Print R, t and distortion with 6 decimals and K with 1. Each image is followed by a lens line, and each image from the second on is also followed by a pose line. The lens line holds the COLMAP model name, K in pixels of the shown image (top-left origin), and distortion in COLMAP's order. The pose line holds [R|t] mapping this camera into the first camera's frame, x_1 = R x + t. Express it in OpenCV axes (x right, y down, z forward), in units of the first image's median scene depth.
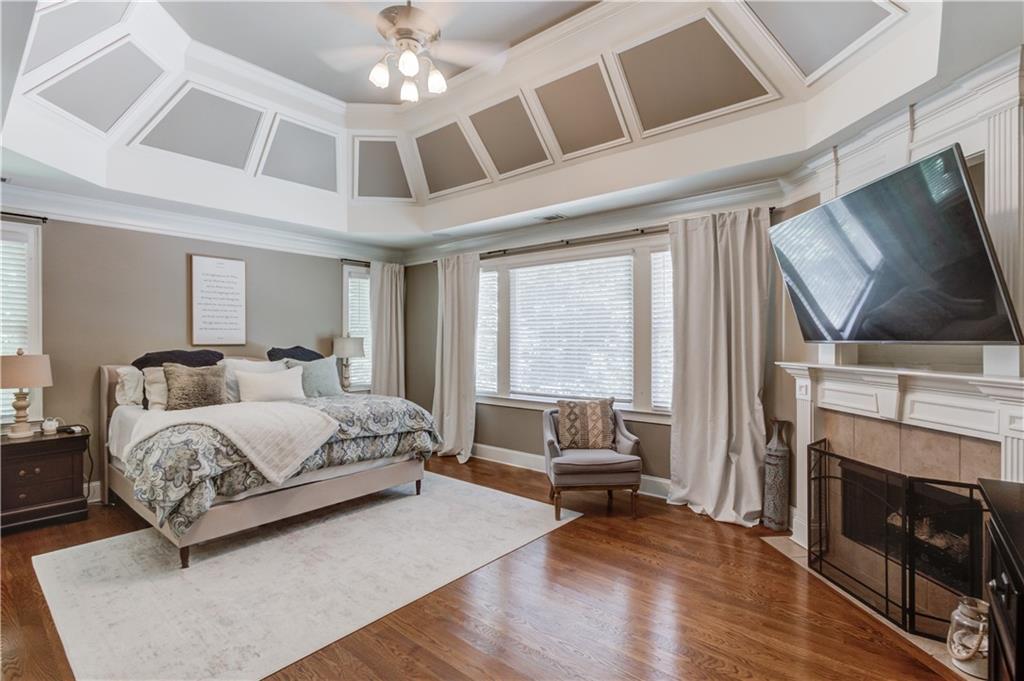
lens RADIAL K [[492.3, 0, 512.0], [0, 492.3, 340.5], [0, 0, 1]] dist [-0.001655, 0.000069]
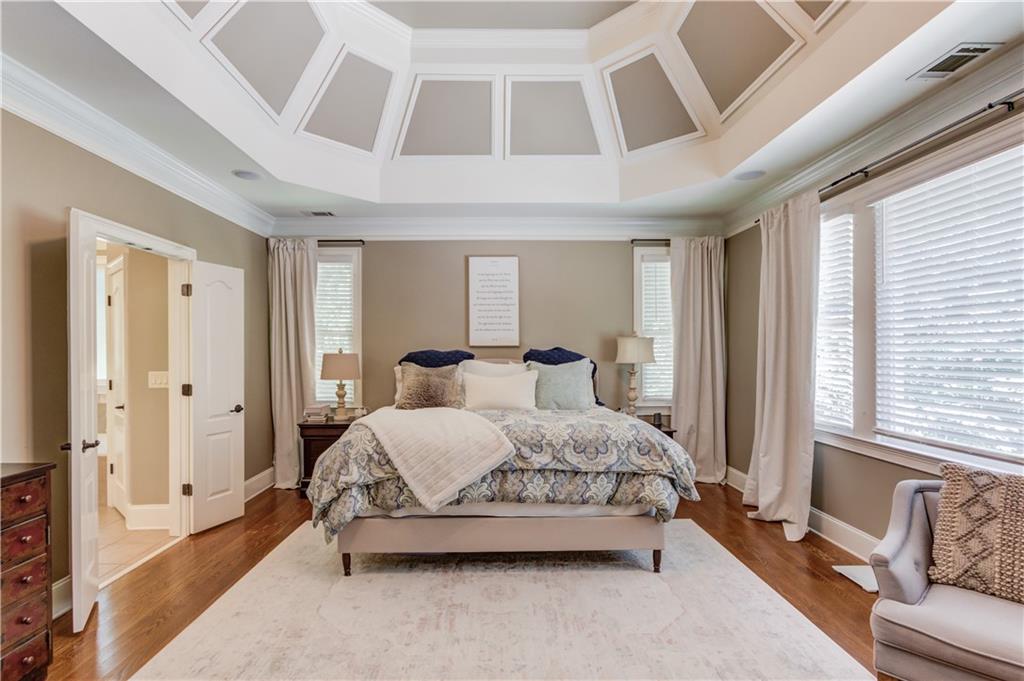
lens RADIAL K [[492.2, 0, 507.3], [0, 492.2, 353.2], [0, 0, 1]] dist [-0.006054, 0.000506]
pose [[0.649367, 0.002639, -0.760471, 0.179567], [0.000499, 0.999992, 0.003896, 0.021147], [0.760475, -0.002910, 0.649361, 0.437100]]
